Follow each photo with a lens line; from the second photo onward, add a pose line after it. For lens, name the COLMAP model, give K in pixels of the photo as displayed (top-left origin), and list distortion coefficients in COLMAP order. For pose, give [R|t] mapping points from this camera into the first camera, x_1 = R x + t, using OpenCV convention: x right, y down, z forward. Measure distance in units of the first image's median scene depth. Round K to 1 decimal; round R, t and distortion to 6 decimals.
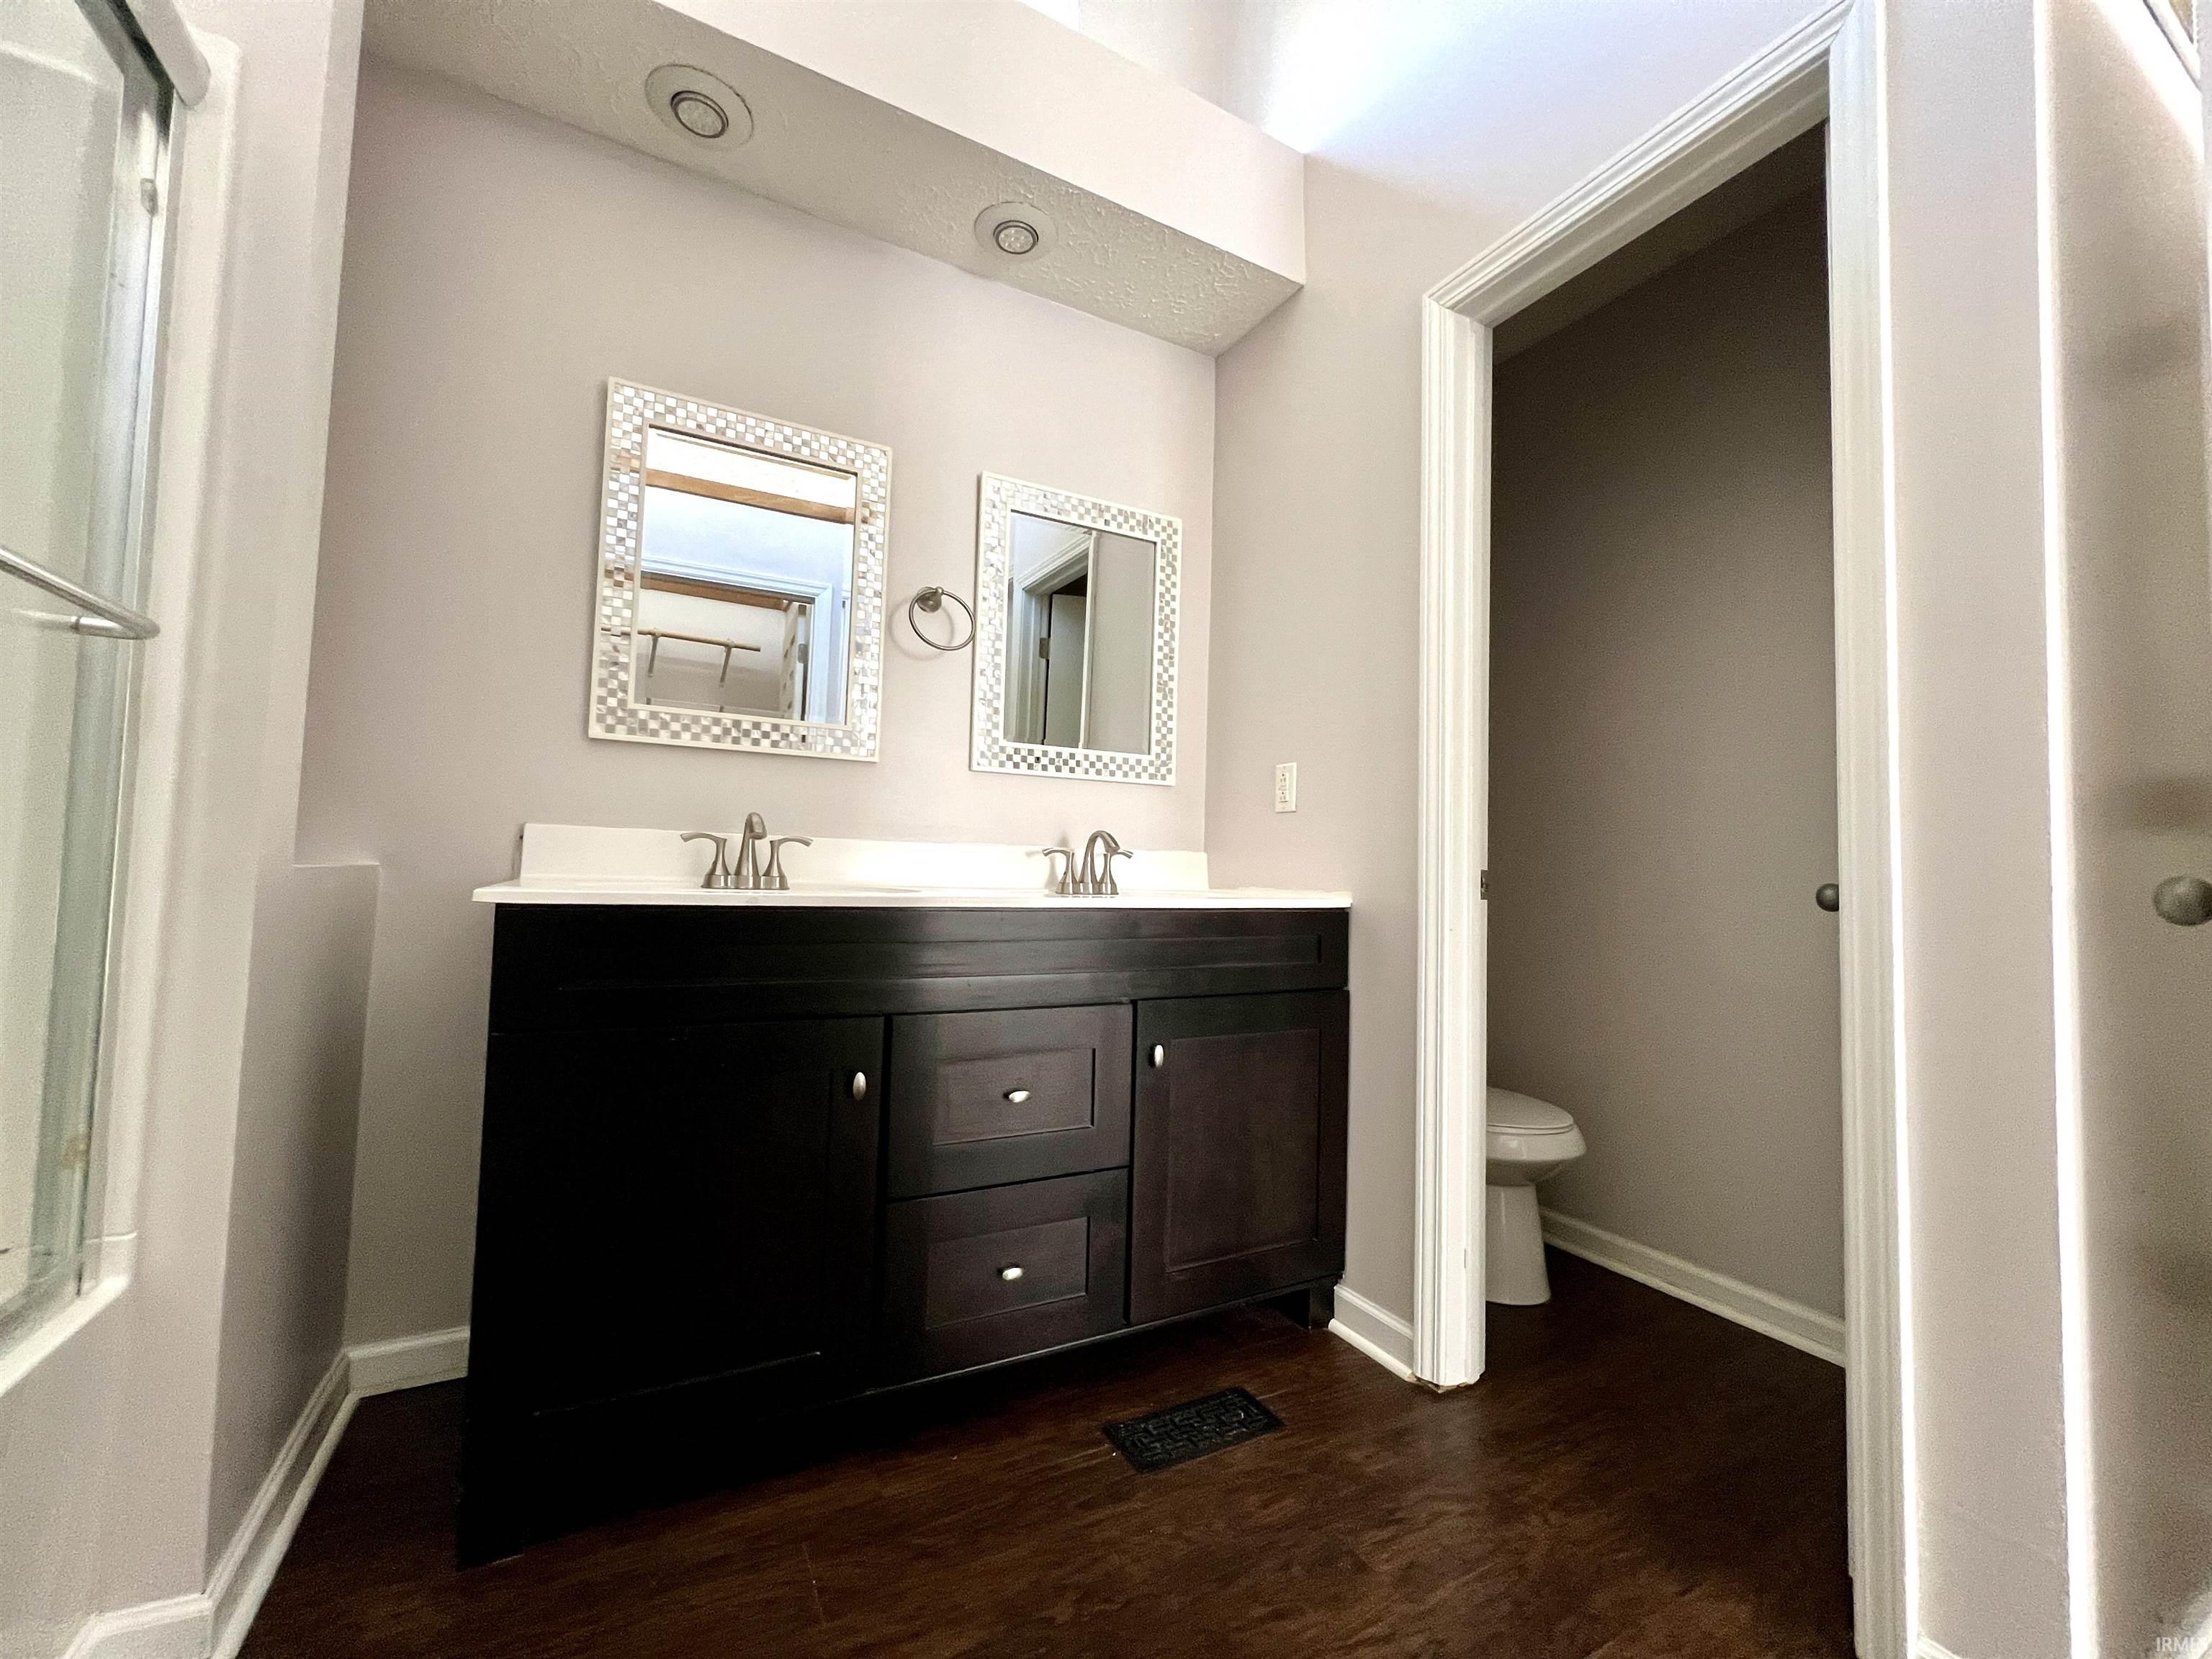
lens RADIAL K [[885.7, 0, 1108.6], [0, 885.7, 821.9], [0, 0, 1]] dist [-0.000027, -0.000368]
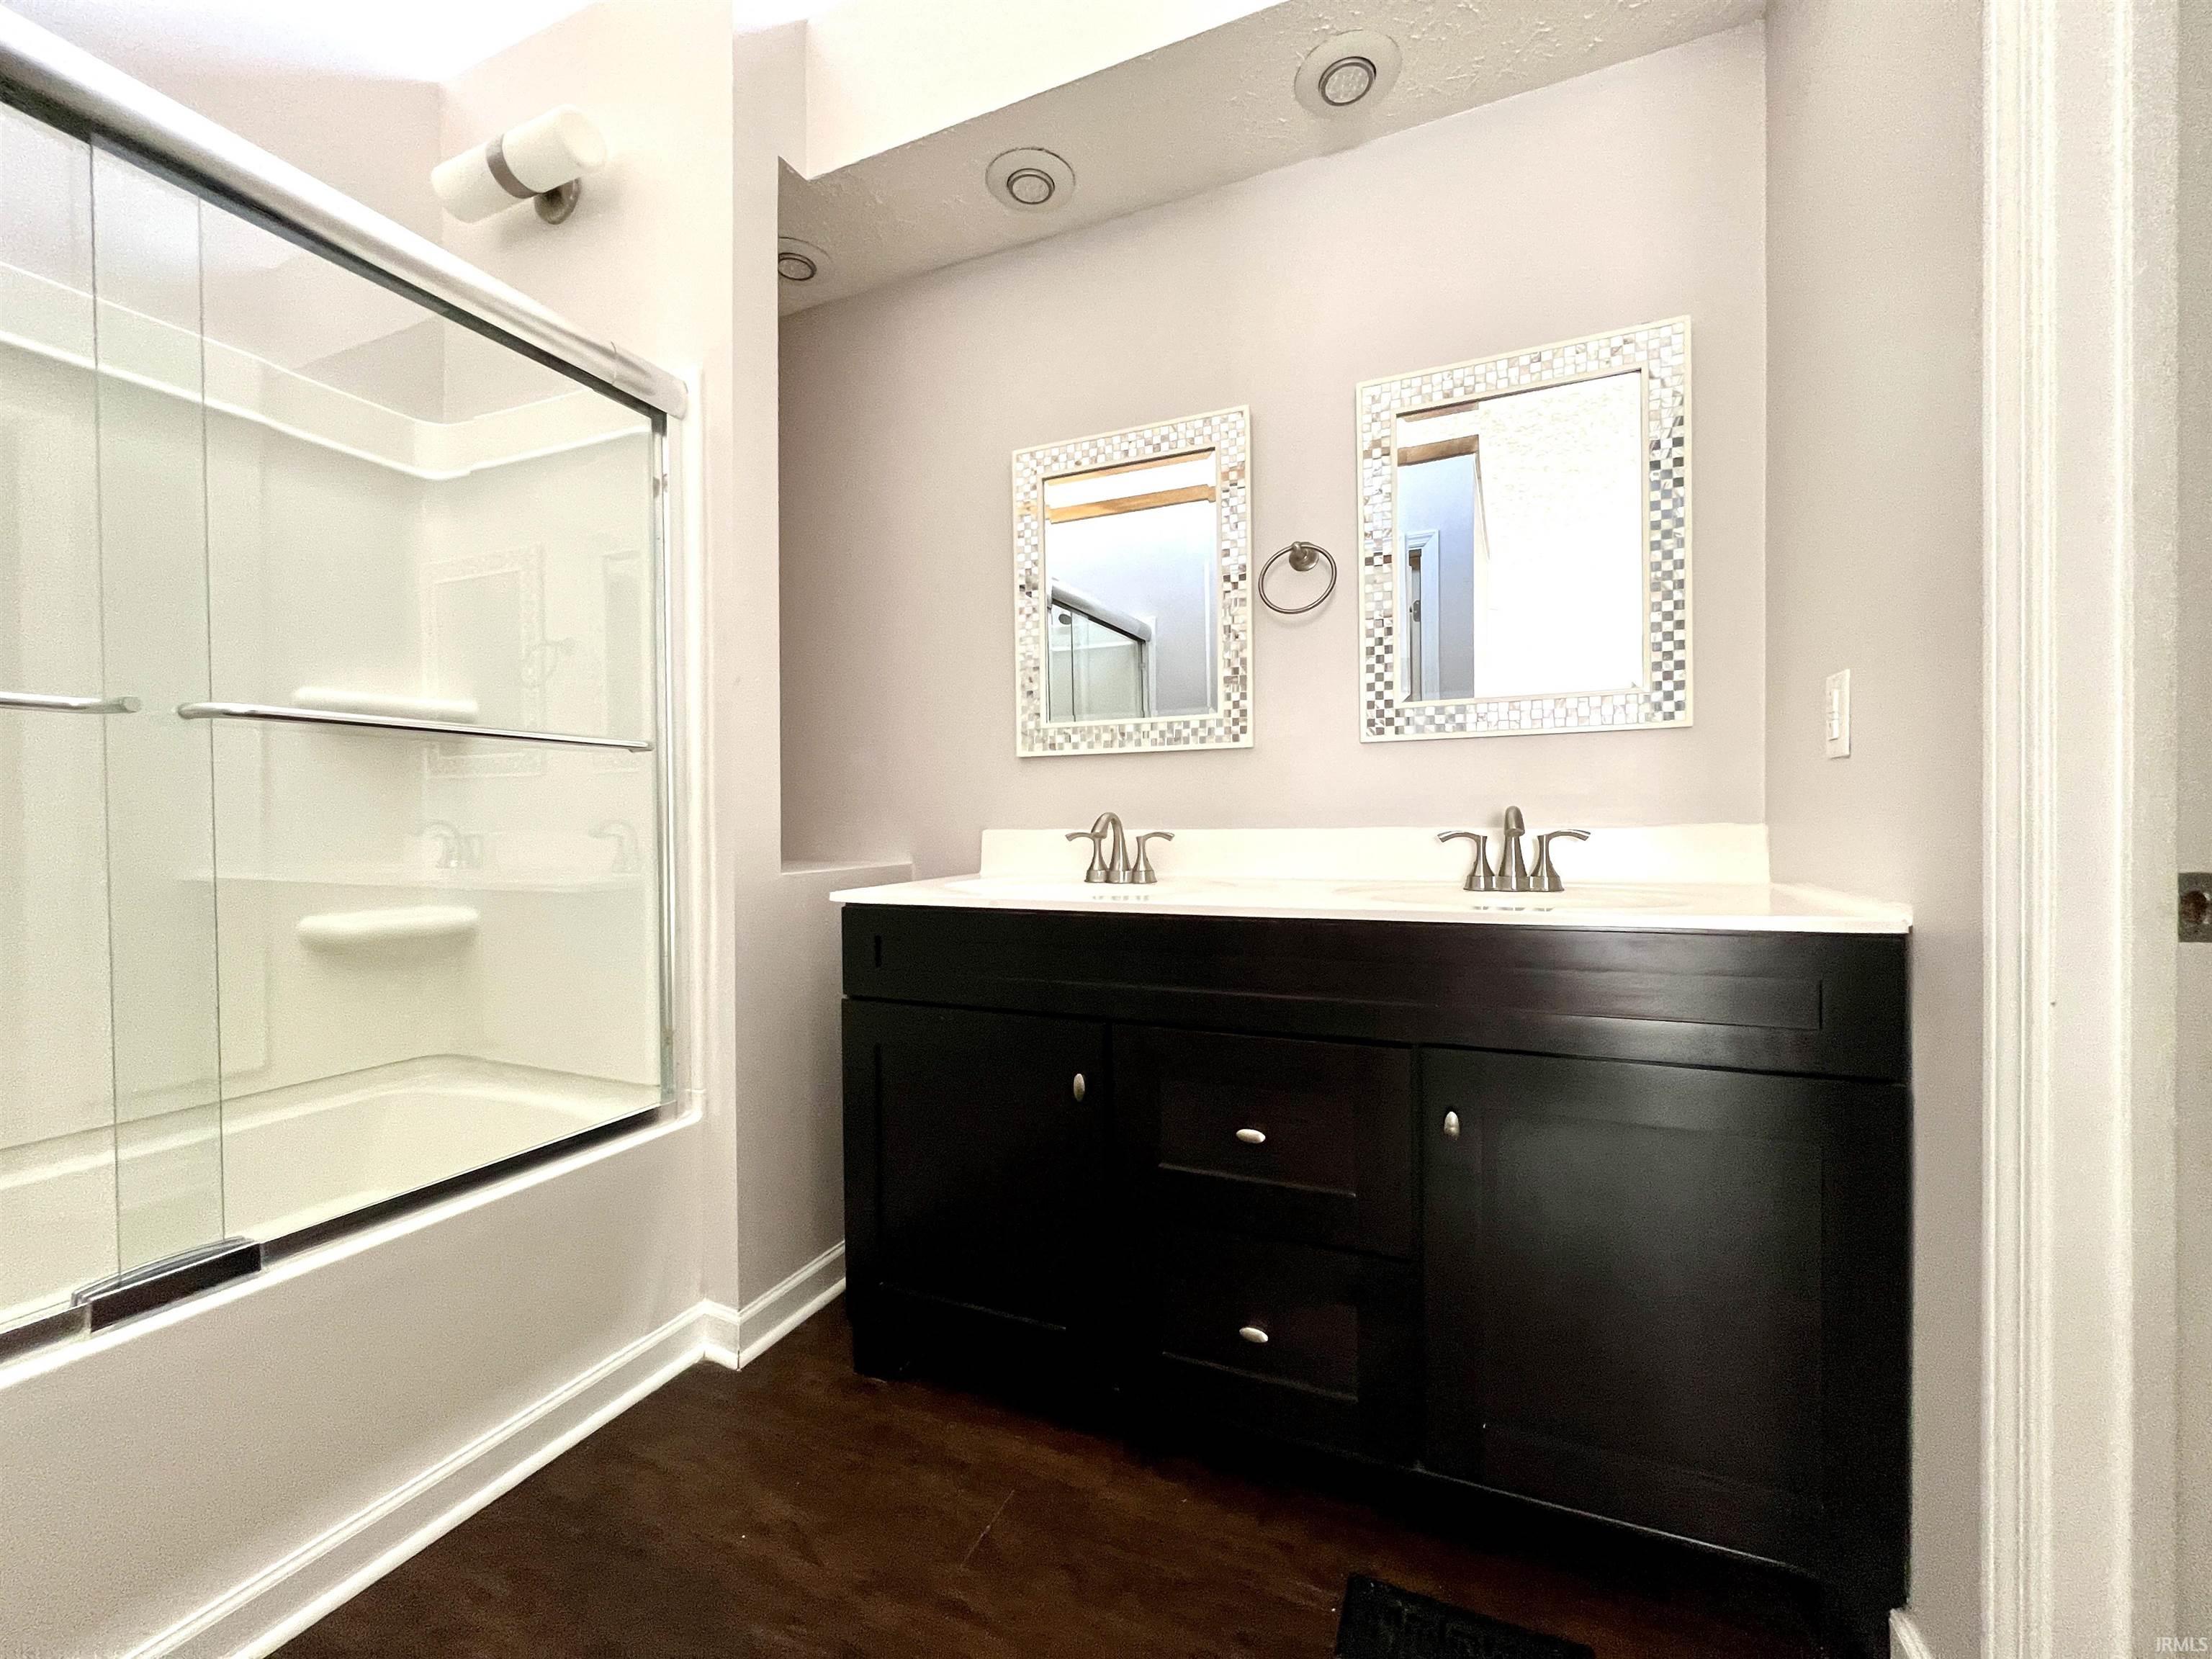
lens RADIAL K [[885.7, 0, 1104.5], [0, 885.7, 844.3], [0, 0, 1]] dist [-0.000027, -0.000368]
pose [[0.622602, -0.029540, -0.781981, 0.413038], [0.061165, 0.998067, 0.010995, 0.016589], [0.780145, -0.054675, 0.623205, 0.319804]]
